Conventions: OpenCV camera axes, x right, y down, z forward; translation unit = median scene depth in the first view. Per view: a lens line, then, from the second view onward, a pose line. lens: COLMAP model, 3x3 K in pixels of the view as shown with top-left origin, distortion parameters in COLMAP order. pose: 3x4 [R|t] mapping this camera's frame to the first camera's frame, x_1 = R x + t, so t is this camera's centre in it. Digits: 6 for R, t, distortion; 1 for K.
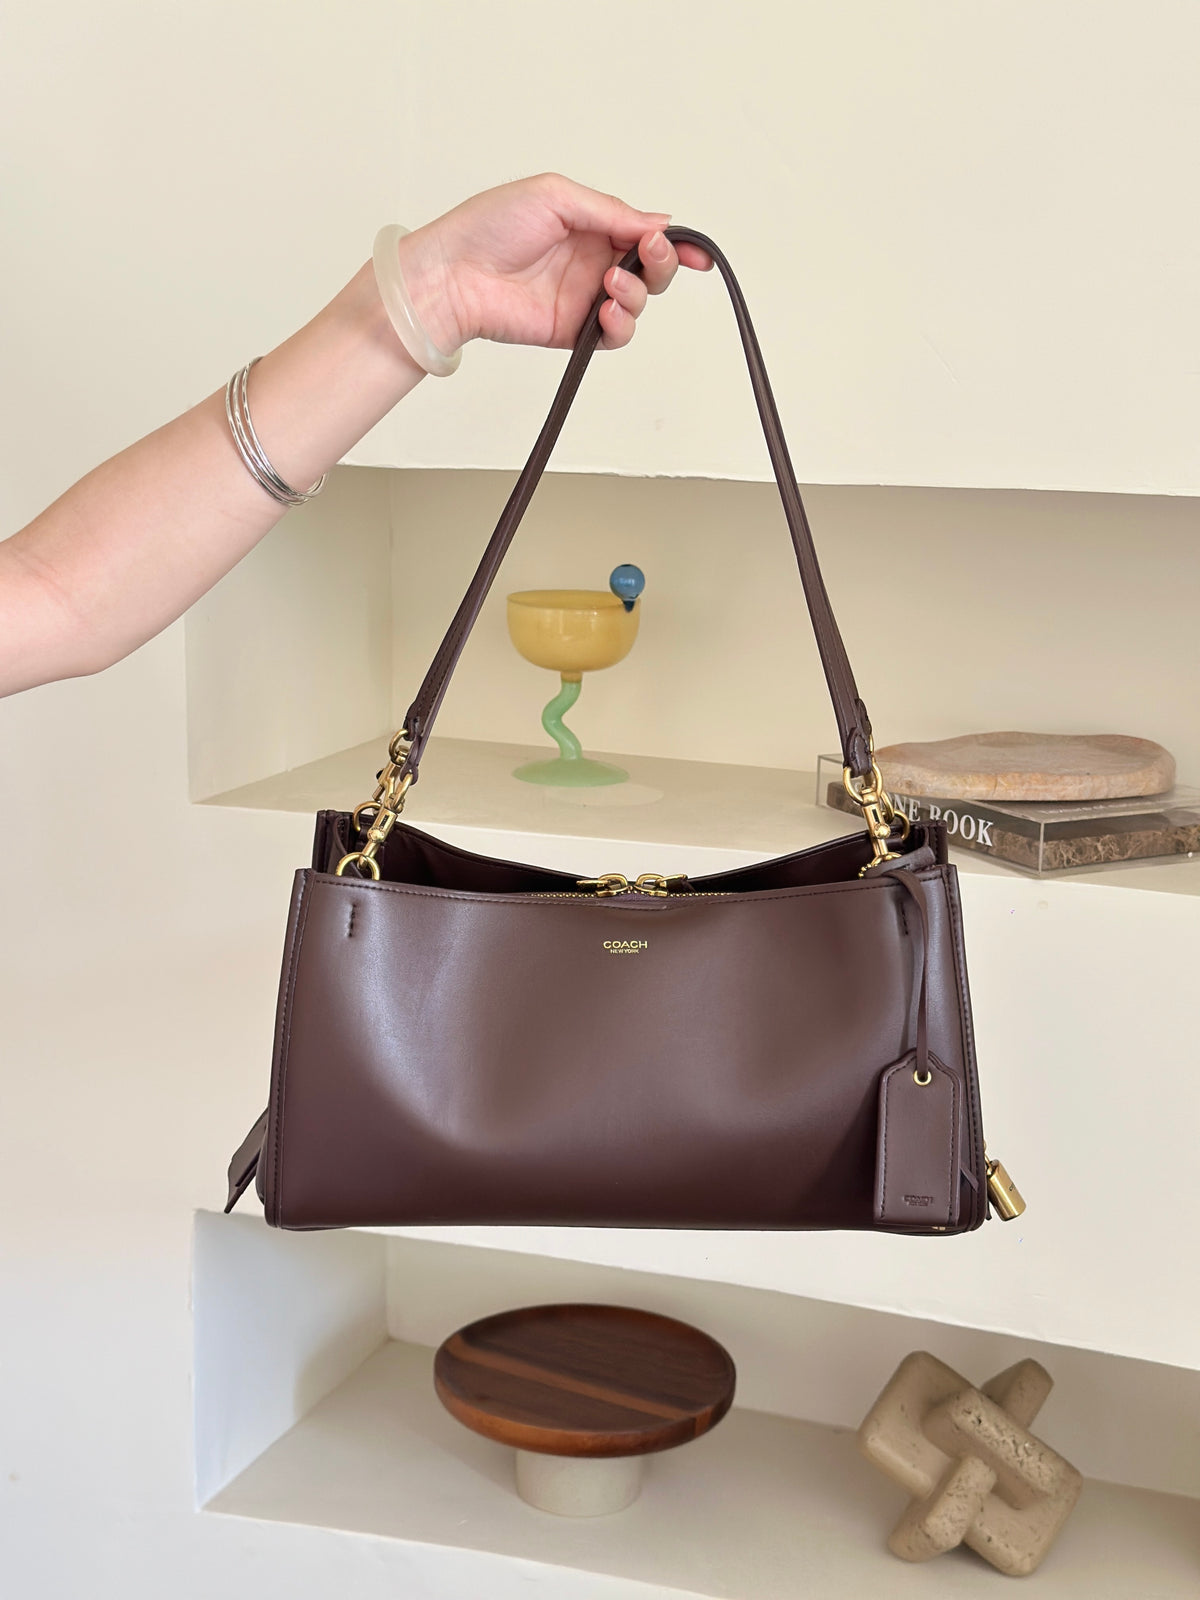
lens RADIAL K [[2196.0, 0, 602.8], [0, 2196.0, 807.8], [0, 0, 1]] dist [0.023523, 0.000000]
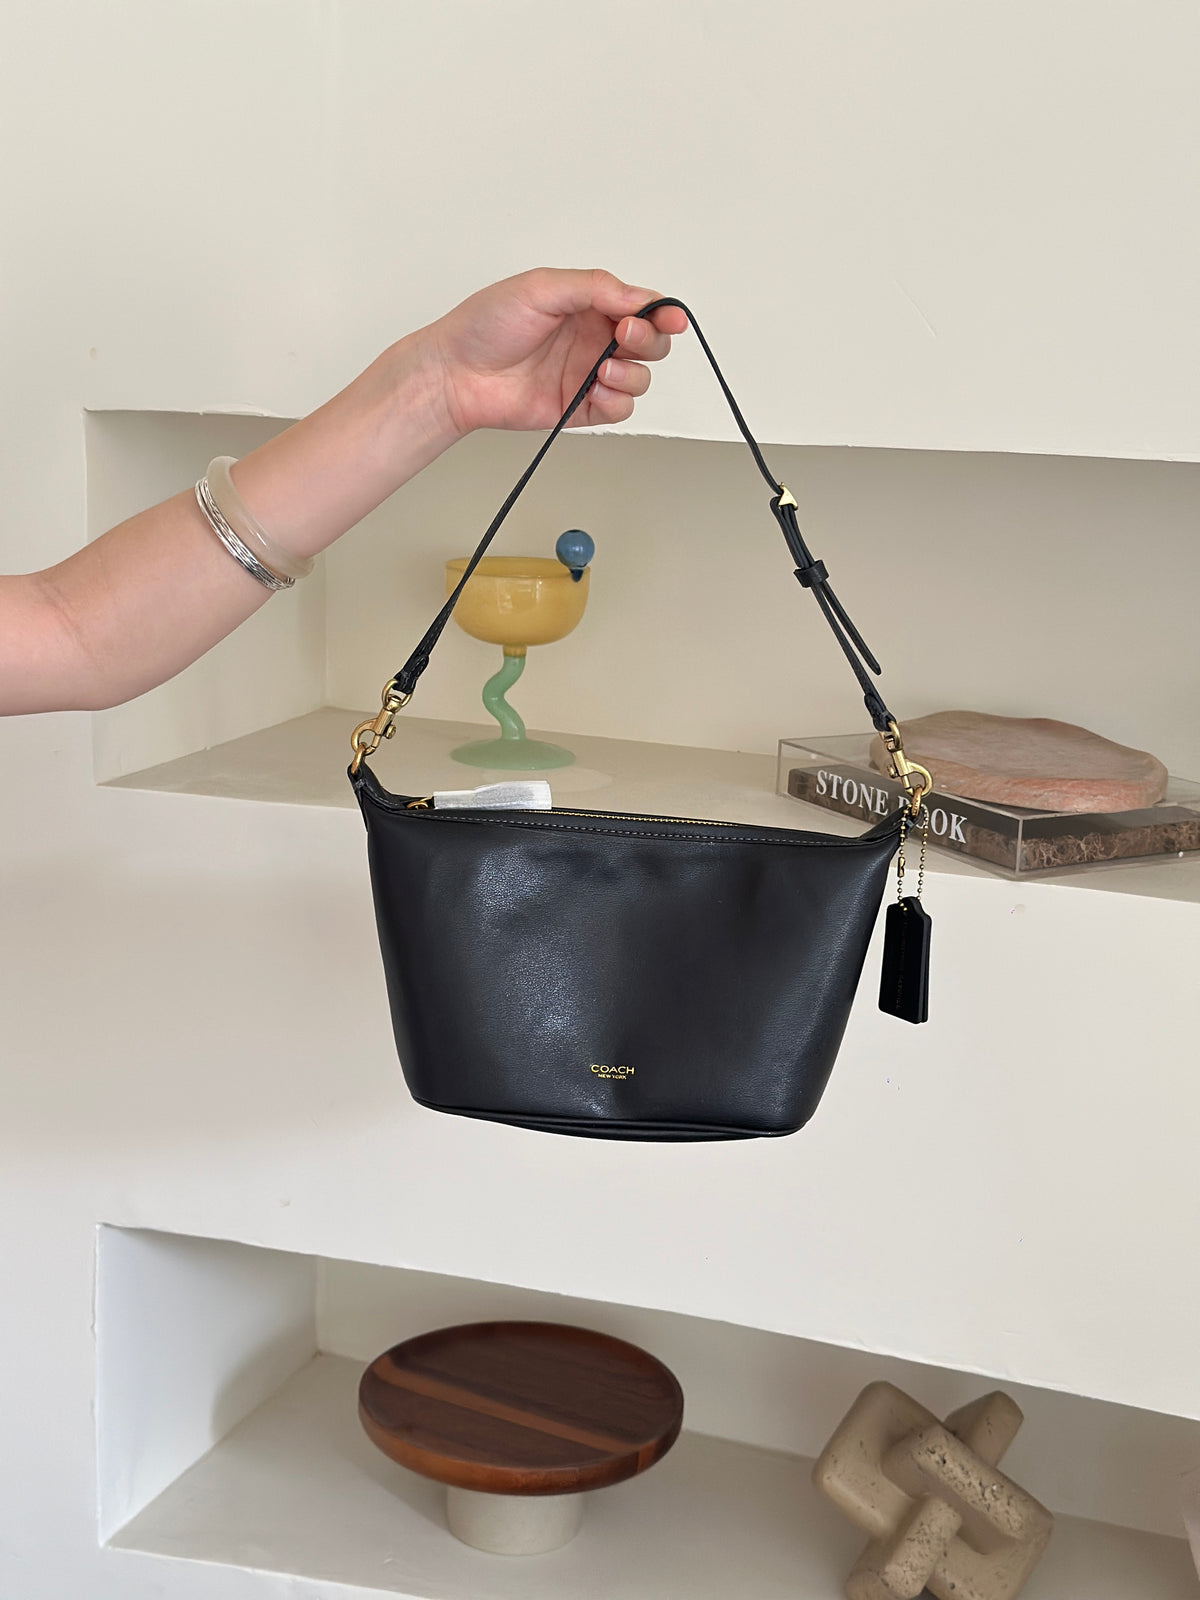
lens RADIAL K [[2196.0, 0, 602.4], [0, 2196.0, 792.9], [0, 0, 1]] dist [0.023523, 0.000000]
pose [[0.999844, 0.010984, 0.013822, 0.011343], [-0.011106, 0.999900, 0.008759, -0.008787], [-0.013724, -0.008911, 0.999866, 0.076460]]
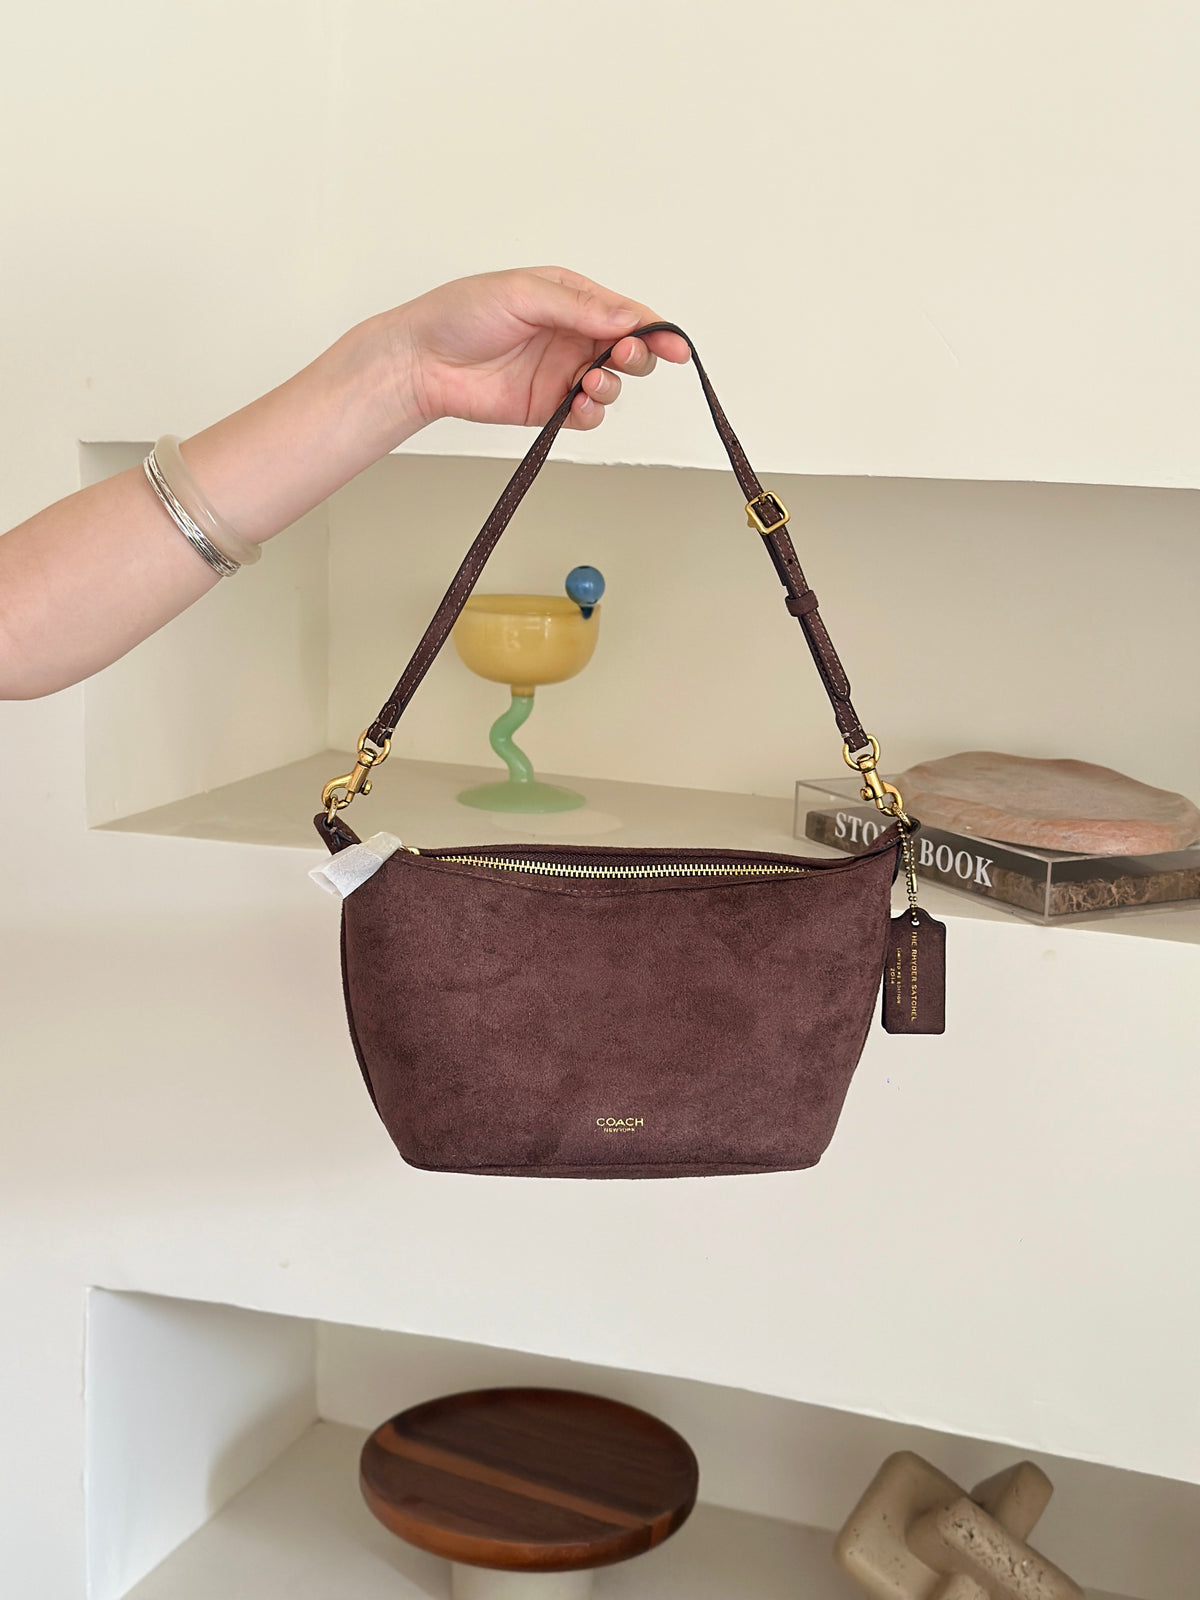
lens RADIAL K [[2196.0, 0, 620.1], [0, 2196.0, 781.0], [0, 0, 1]] dist [0.023523, 0.000000]
pose [[0.999820, 0.010520, 0.015801, 0.012434], [-0.010187, 0.999727, -0.021012, -0.004546], [-0.016018, 0.020847, 0.999654, 0.107833]]
